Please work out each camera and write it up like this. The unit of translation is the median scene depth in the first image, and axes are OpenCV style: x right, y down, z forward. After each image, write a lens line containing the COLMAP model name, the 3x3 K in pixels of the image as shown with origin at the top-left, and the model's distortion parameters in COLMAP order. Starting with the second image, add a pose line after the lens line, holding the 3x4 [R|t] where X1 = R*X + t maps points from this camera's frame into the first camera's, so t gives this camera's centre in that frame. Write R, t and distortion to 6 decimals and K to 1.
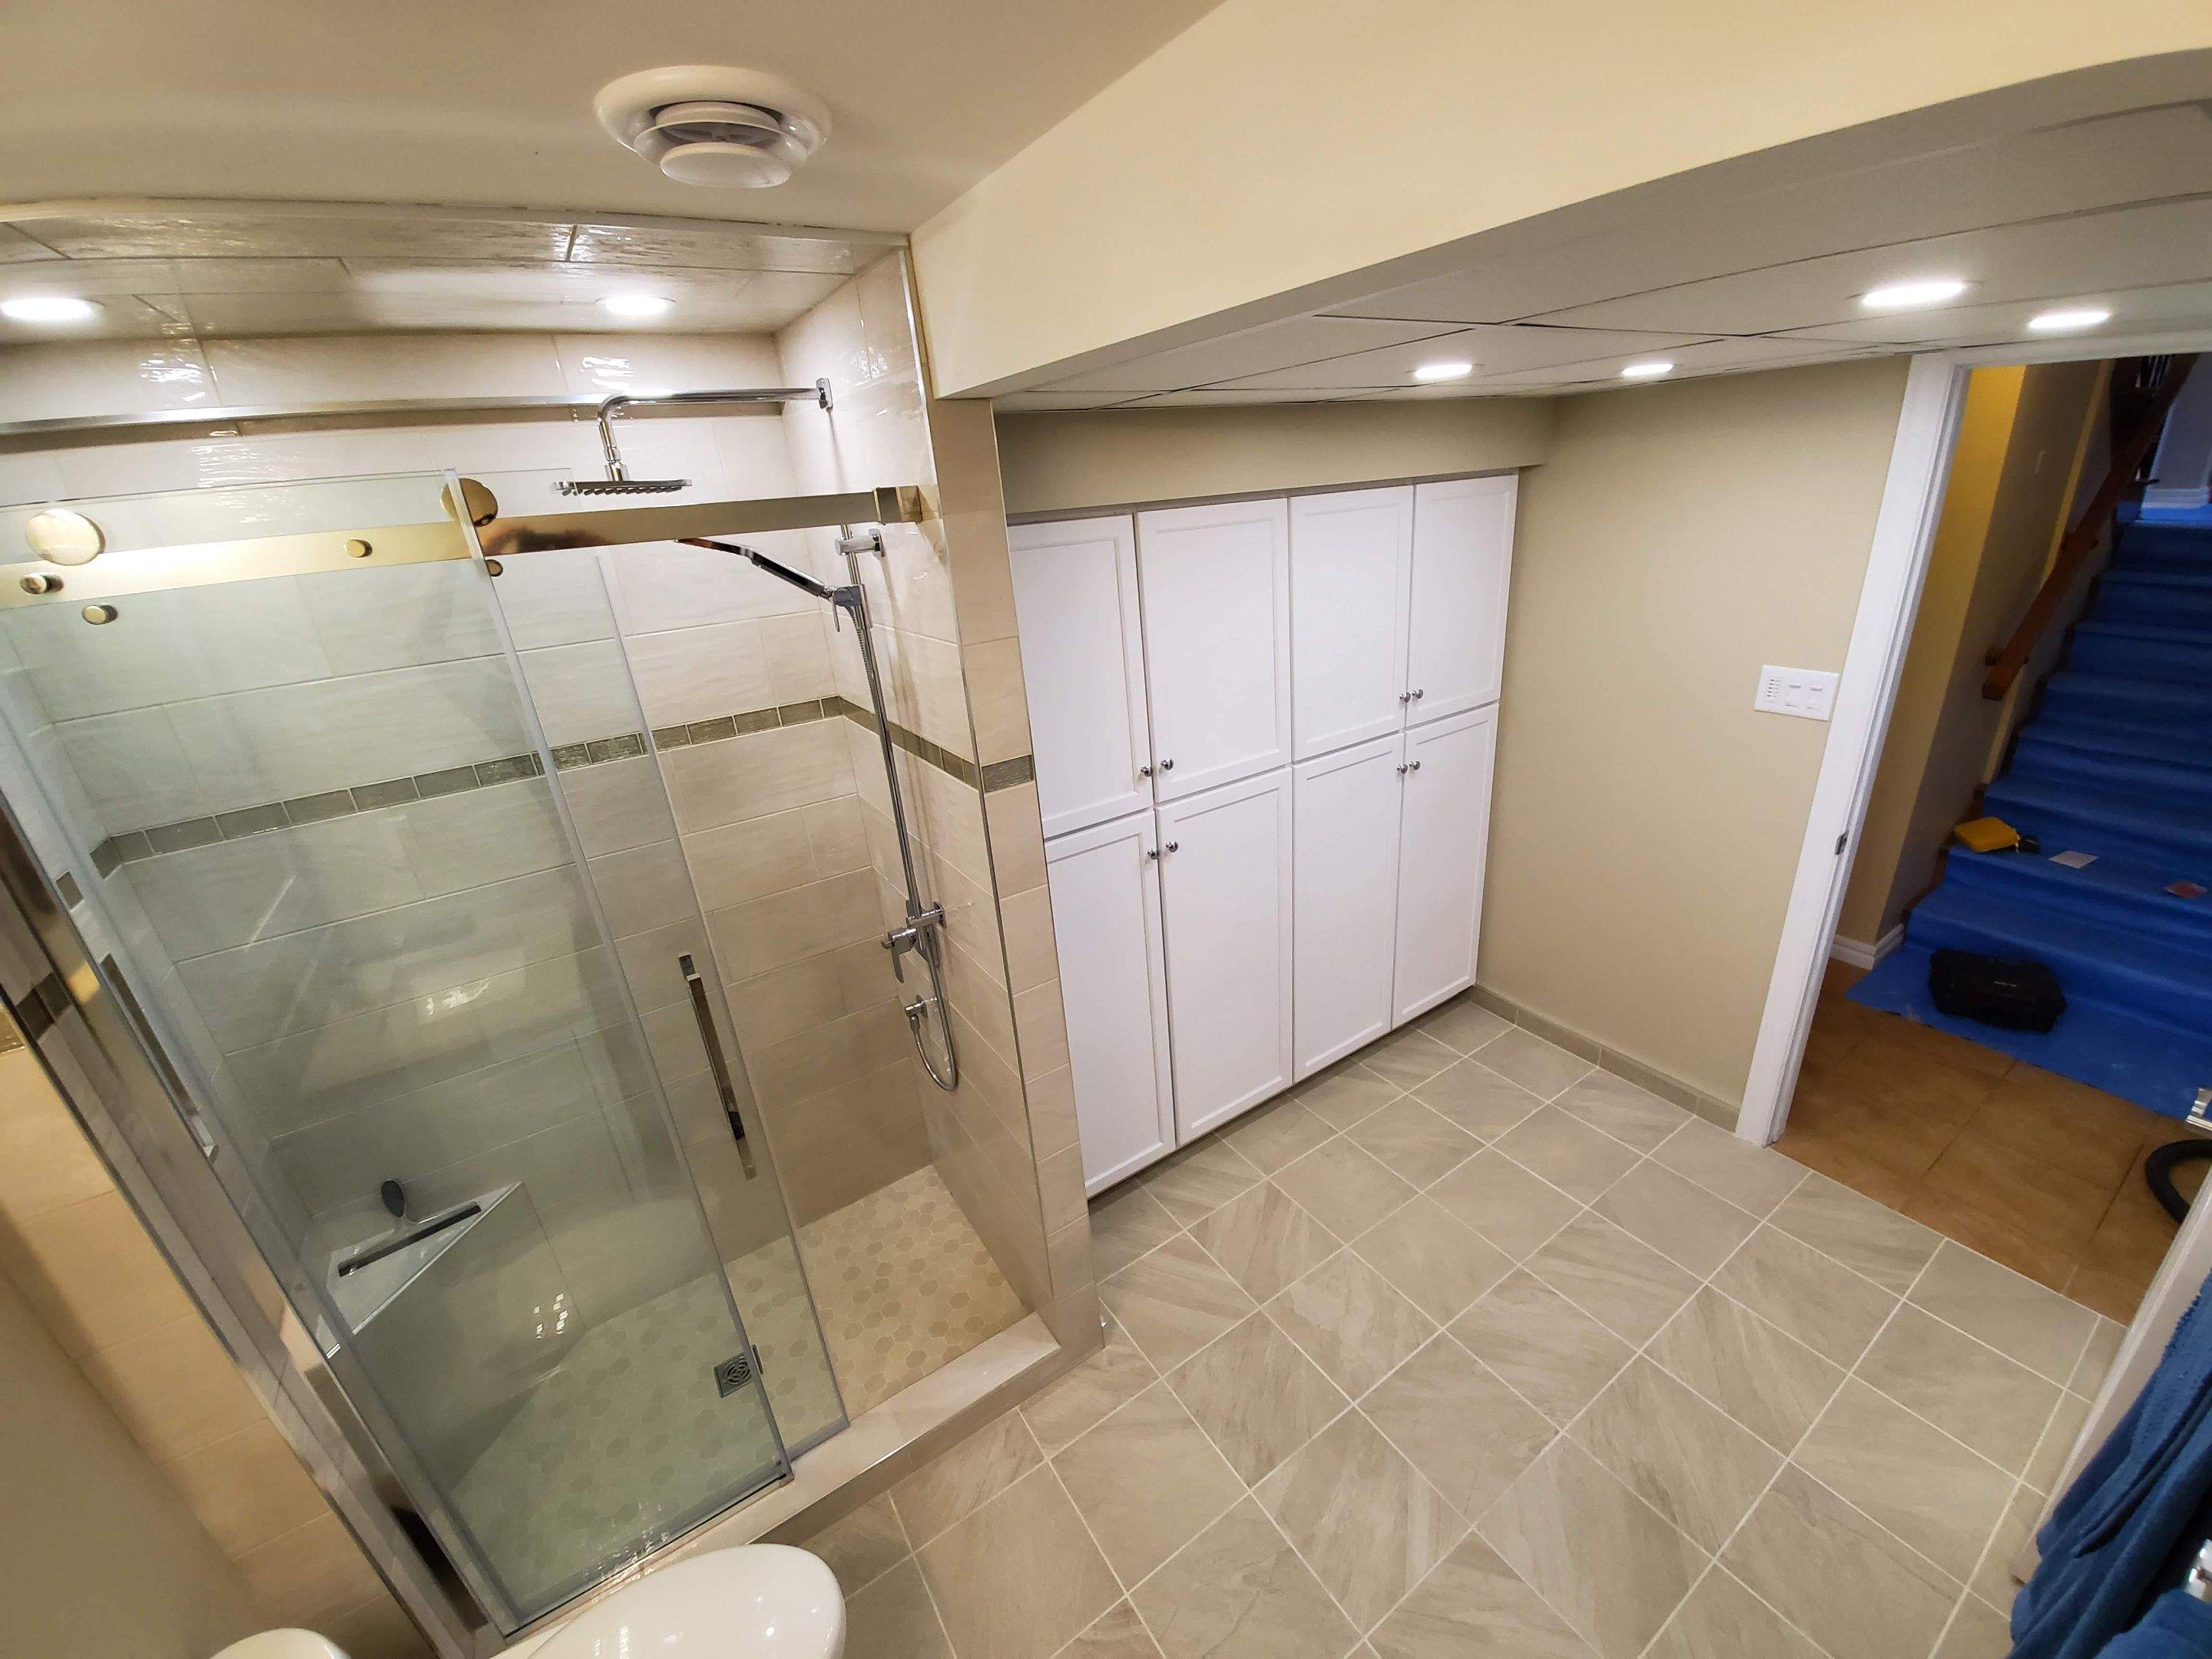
lens RADIAL K [[872.9, 0, 1119.0], [0, 872.9, 837.4], [0, 0, 1]] dist [0.005338, -0.011708]
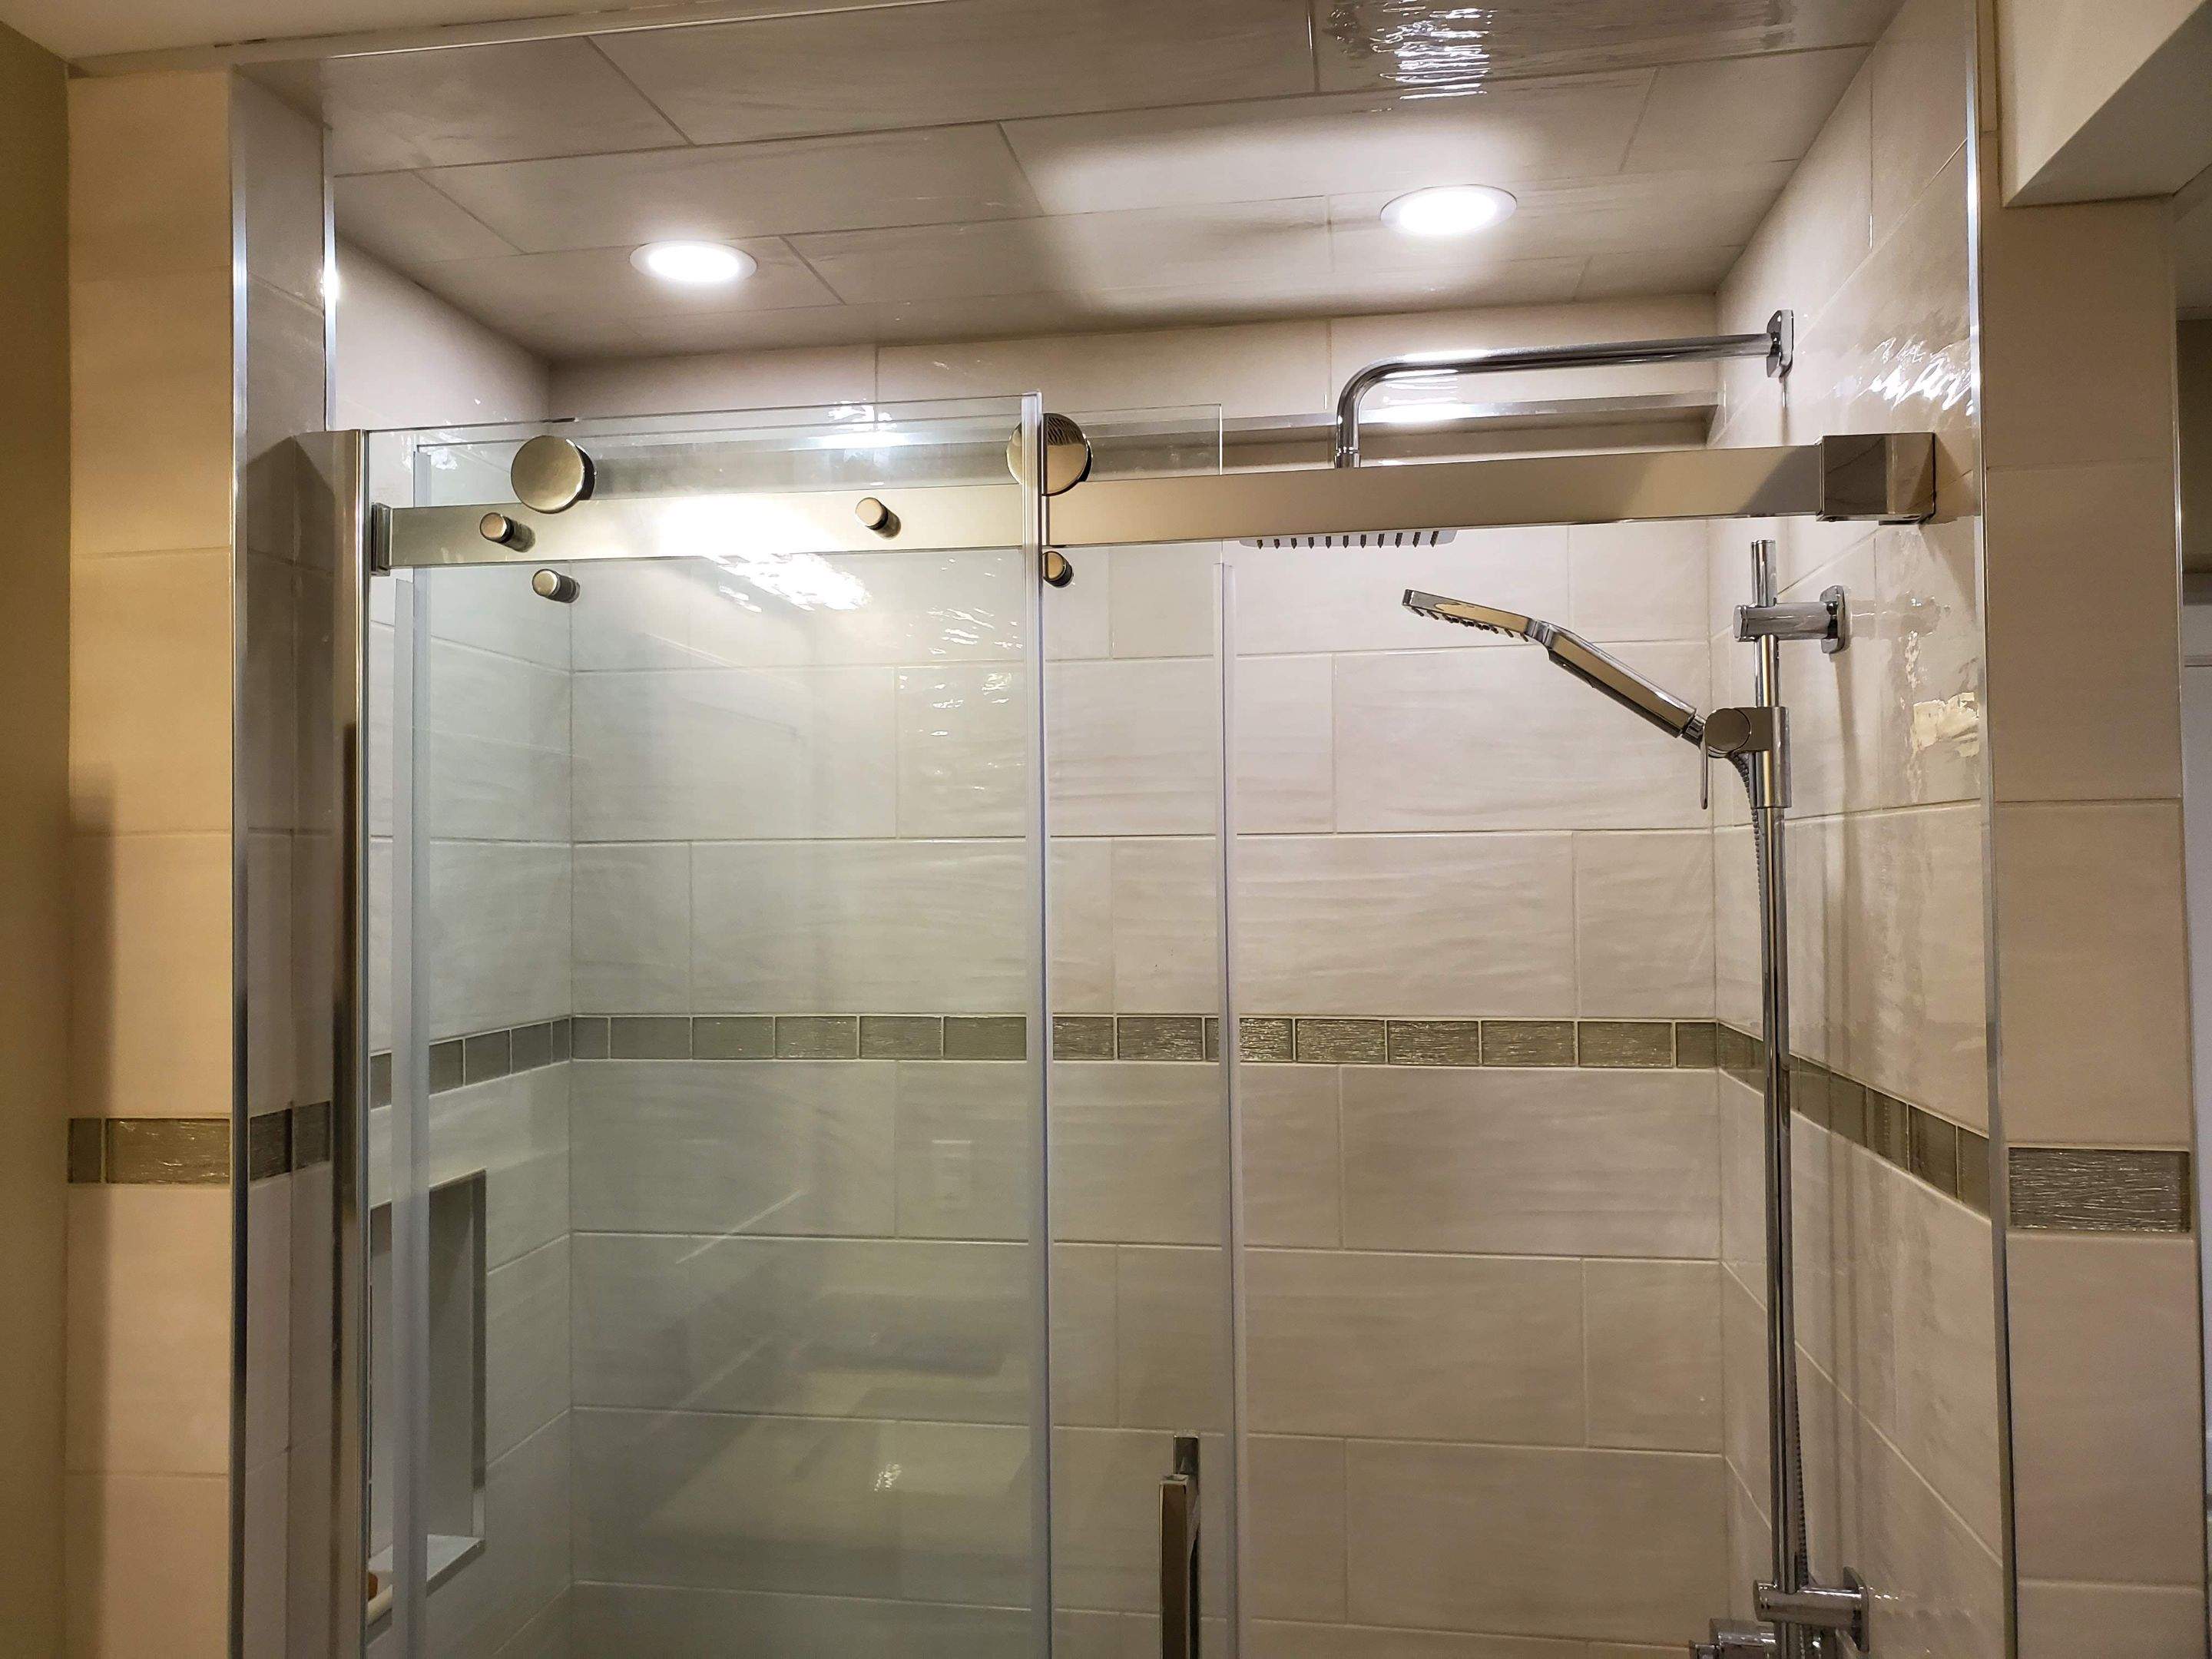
lens RADIAL K [[1710.5, 0, 1072.6], [0, 1710.5, 833.7], [0, 0, 1]] dist [0.014482, 0.002805]
pose [[0.731957, 0.052452, -0.679329, 0.019065], [-0.298974, 0.920645, -0.251052, 0.060656], [0.612252, 0.386861, 0.689555, 0.173944]]
